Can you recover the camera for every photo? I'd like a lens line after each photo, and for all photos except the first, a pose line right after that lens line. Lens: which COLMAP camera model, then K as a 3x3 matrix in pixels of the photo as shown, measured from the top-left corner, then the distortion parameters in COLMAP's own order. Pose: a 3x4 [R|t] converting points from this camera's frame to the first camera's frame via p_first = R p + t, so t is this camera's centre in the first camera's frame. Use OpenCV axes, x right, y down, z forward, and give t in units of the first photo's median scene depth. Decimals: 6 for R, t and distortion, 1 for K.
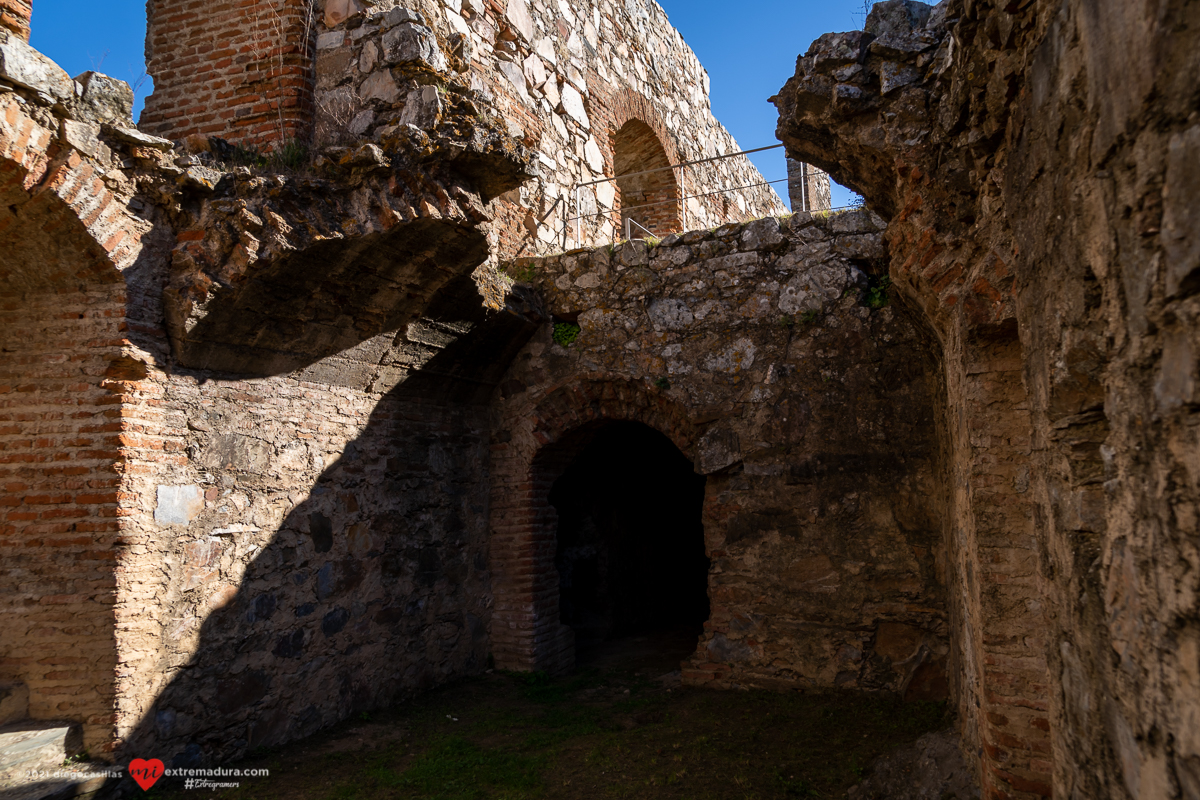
lens RADIAL K [[821.0, 0, 600.0], [0, 821.0, 400.0], [0, 0, 1]] dist [-0.022221, -0.000399]
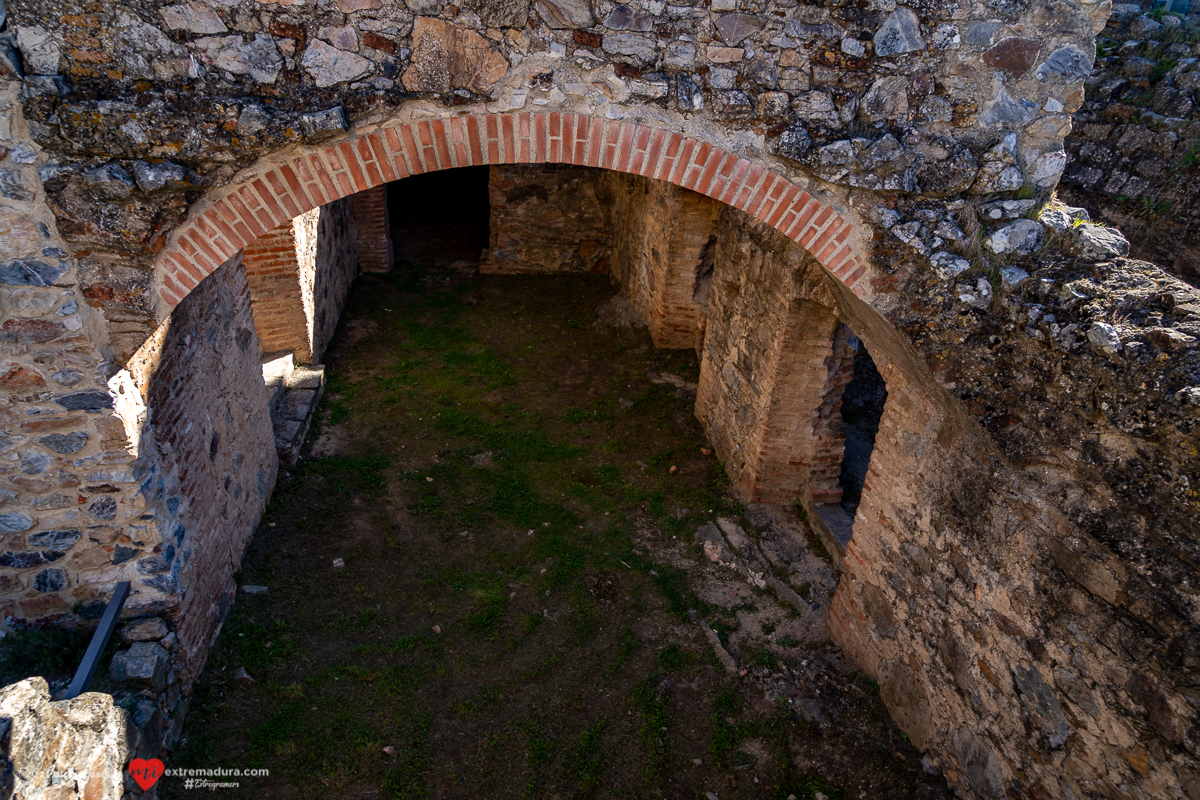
lens RADIAL K [[821.0, 0, 600.0], [0, 821.0, 400.0], [0, 0, 1]] dist [-0.022221, -0.000399]
pose [[0.847236, -0.191642, 0.495444, -0.734028], [-0.134330, 0.825056, 0.548851, -0.547364], [-0.513952, -0.531560, 0.673274, -0.650384]]
